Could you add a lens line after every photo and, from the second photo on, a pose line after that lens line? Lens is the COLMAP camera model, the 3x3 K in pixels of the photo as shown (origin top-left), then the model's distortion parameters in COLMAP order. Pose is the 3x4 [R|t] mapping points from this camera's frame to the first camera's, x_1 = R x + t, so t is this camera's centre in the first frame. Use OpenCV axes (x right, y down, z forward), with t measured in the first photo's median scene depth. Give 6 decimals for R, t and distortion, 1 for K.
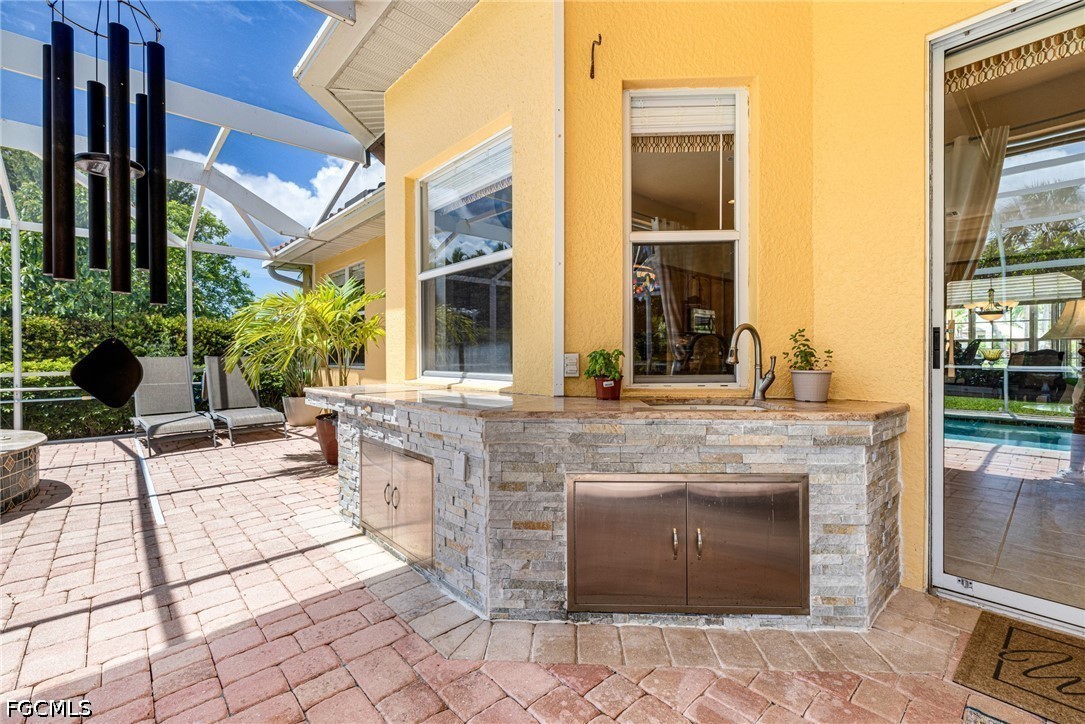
lens RADIAL K [[468.2, 0, 543.3], [0, 468.2, 363.0], [0, 0, 1]] dist [-0.000310, -0.000319]
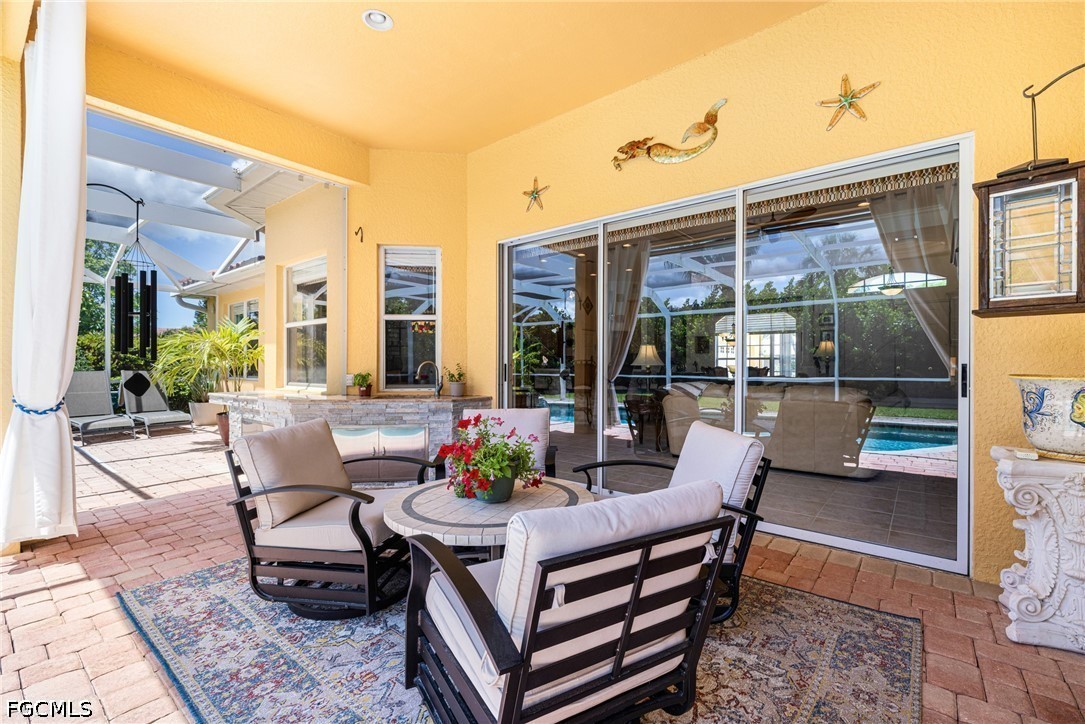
lens RADIAL K [[466.9, 0, 544.1], [0, 466.9, 368.7], [0, 0, 1]] dist [-0.000053, -0.000196]
pose [[0.988331, 0.001922, 0.152309, 0.354516], [-0.000691, 0.999967, -0.008134, -0.017375], [-0.152319, 0.007933, 0.988300, -0.701823]]
